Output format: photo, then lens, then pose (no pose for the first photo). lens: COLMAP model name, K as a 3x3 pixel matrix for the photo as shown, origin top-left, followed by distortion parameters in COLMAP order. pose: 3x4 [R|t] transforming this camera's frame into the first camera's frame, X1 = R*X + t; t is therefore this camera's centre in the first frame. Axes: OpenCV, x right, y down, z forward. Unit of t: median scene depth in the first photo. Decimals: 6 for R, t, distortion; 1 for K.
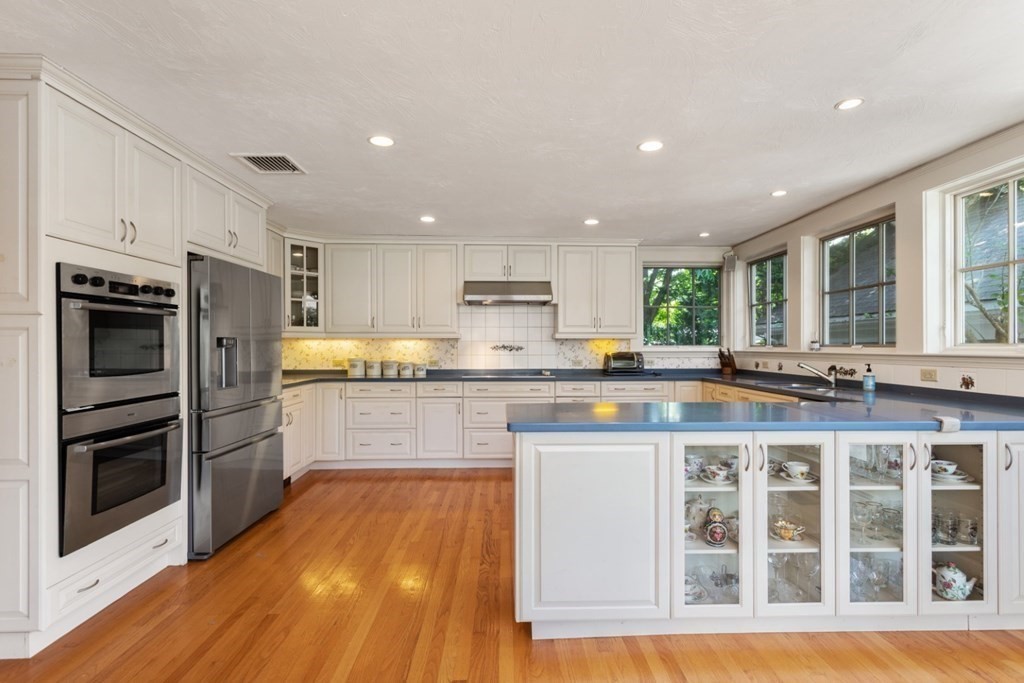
lens RADIAL K [[493.1, 0, 513.5], [0, 493.1, 346.2], [0, 0, 1]] dist [-0.003388, 0.004694]
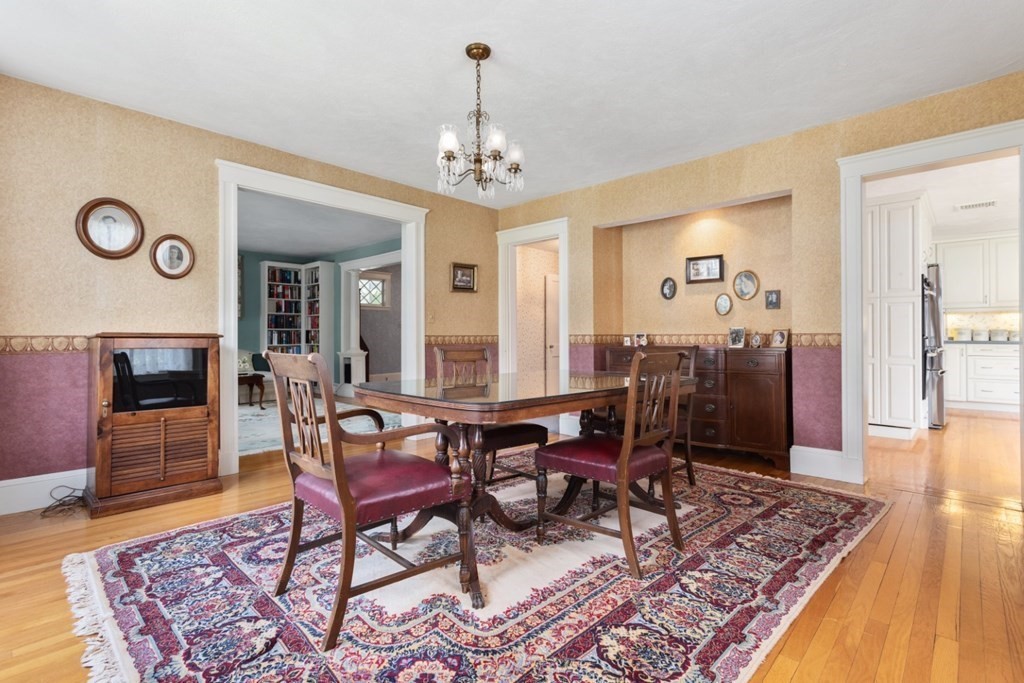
lens RADIAL K [[493.1, 0, 509.2], [0, 493.1, 333.8], [0, 0, 1]] dist [-0.003388, 0.004694]
pose [[0.714251, -0.003443, -0.699881, -0.274393], [-0.000367, 0.999986, -0.005295, 0.050381], [0.699889, 0.004039, 0.714240, -0.820318]]
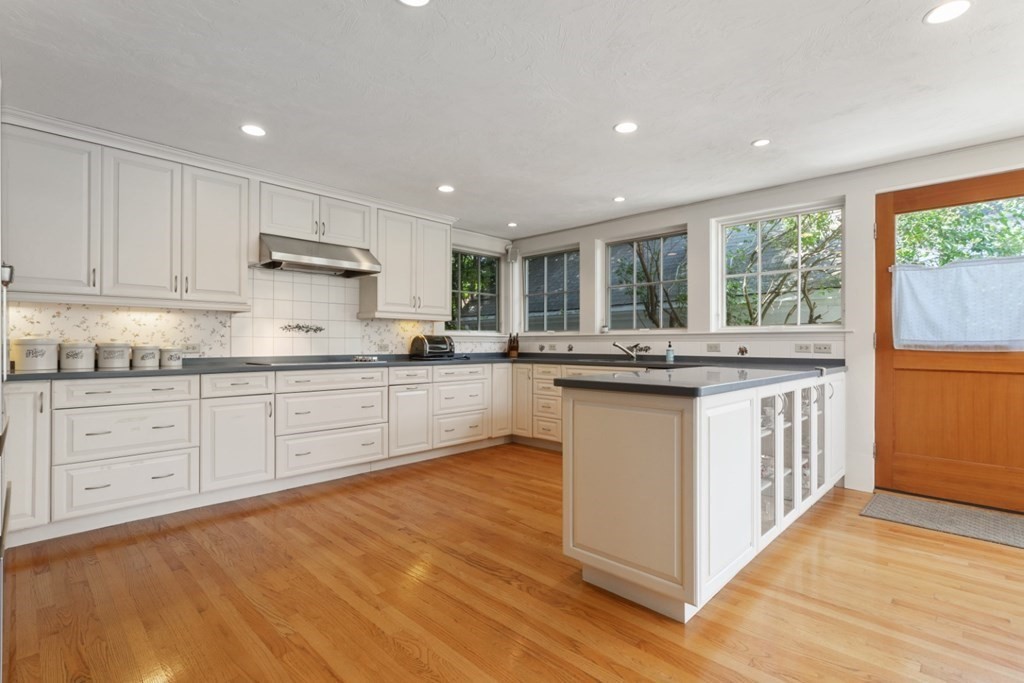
lens RADIAL K [[493.1, 0, 521.5], [0, 493.1, 338.7], [0, 0, 1]] dist [-0.003388, 0.004694]
pose [[0.708111, 0.008961, 0.706044, -0.341018], [-0.001988, 0.999941, -0.010696, 0.029796], [-0.706098, 0.006170, 0.708087, 0.229193]]
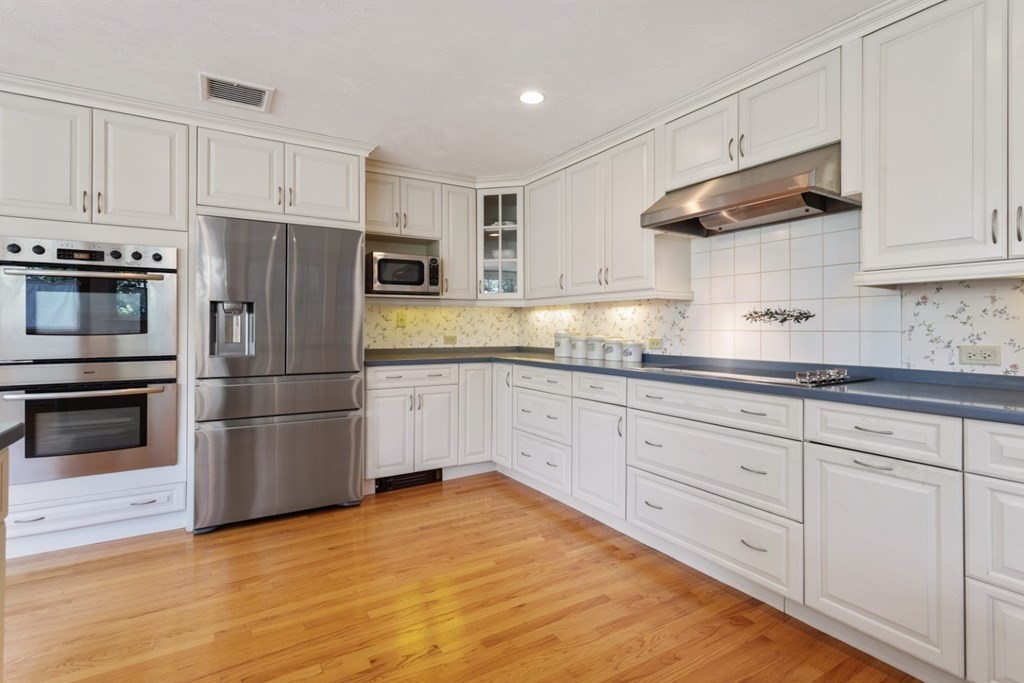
lens RADIAL K [[493.1, 0, 514.8], [0, 493.1, 325.1], [0, 0, 1]] dist [-0.003388, 0.004694]
pose [[0.497046, -0.003860, -0.867715, 0.289354], [-0.005024, 0.999961, -0.007326, 0.018636], [0.867709, 0.008000, 0.497007, 0.602750]]
